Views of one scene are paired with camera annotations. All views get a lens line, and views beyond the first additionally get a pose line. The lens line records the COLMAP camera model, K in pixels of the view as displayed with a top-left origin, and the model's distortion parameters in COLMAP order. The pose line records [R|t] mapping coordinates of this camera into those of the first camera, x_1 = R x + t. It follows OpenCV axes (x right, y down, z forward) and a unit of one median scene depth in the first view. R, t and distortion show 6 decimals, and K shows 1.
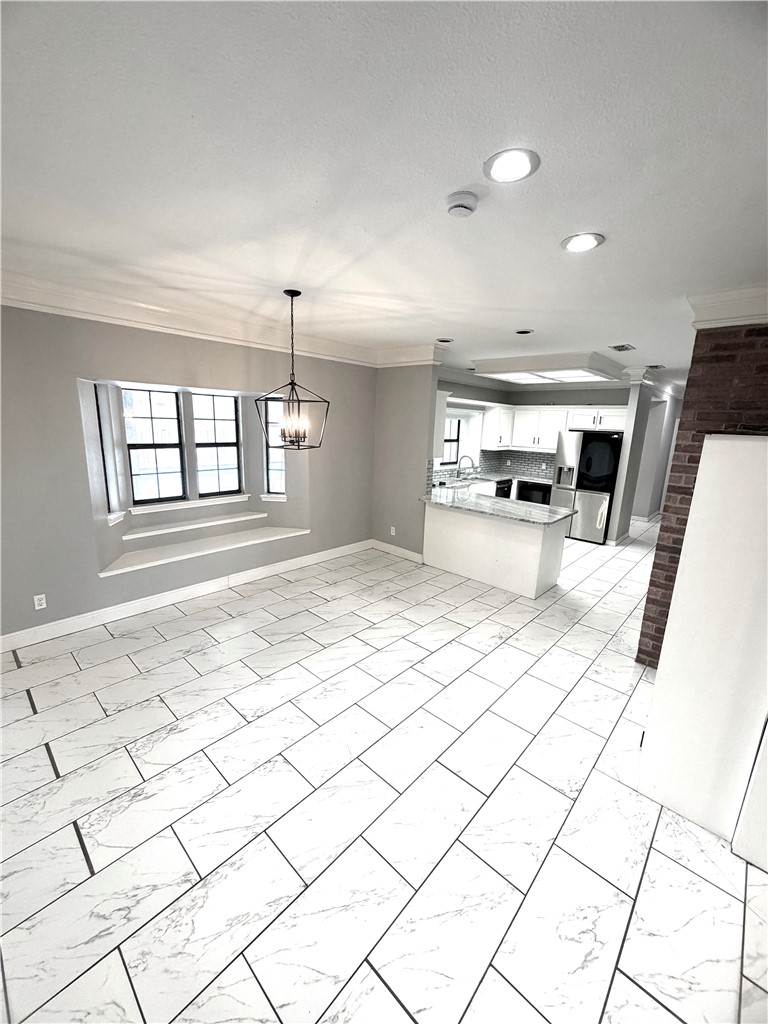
lens RADIAL K [[409.7, 0, 385.3], [0, 409.7, 508.6], [0, 0, 1]] dist [0.000682, 0.000283]
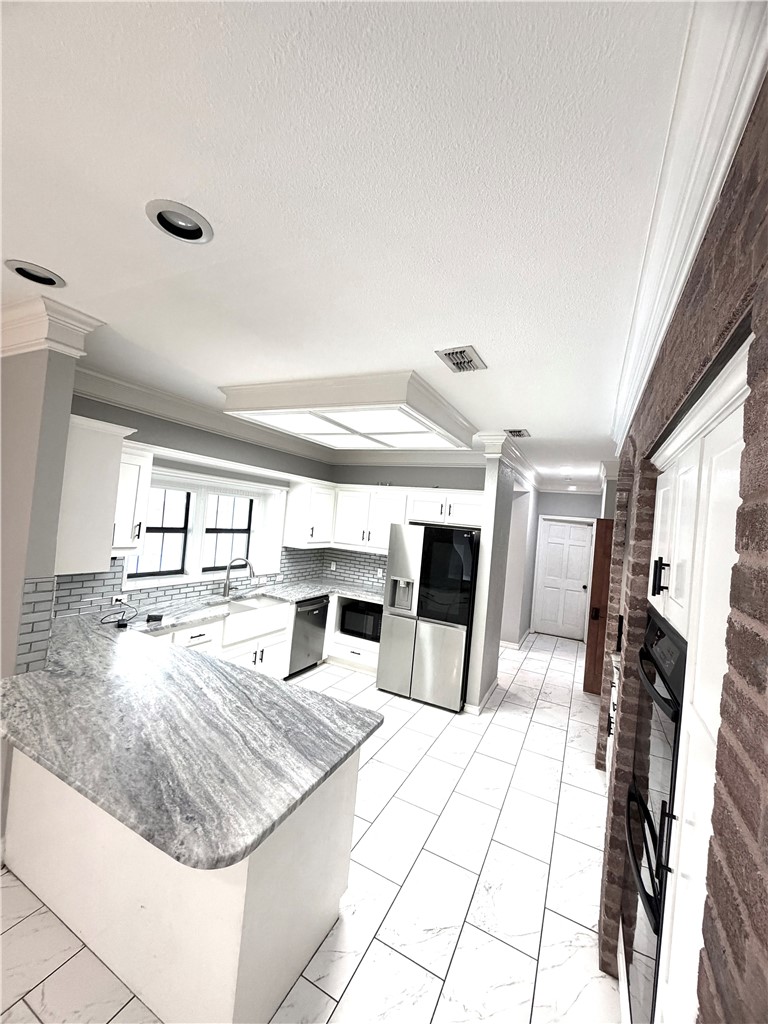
lens RADIAL K [[409.7, 0, 387.3], [0, 409.7, 508.0], [0, 0, 1]] dist [0.000682, 0.000283]
pose [[0.960652, 0.053927, 0.272471, 0.244867], [0.004685, 0.977686, -0.210018, -0.078620], [-0.277717, 0.203031, 0.938963, 0.399090]]
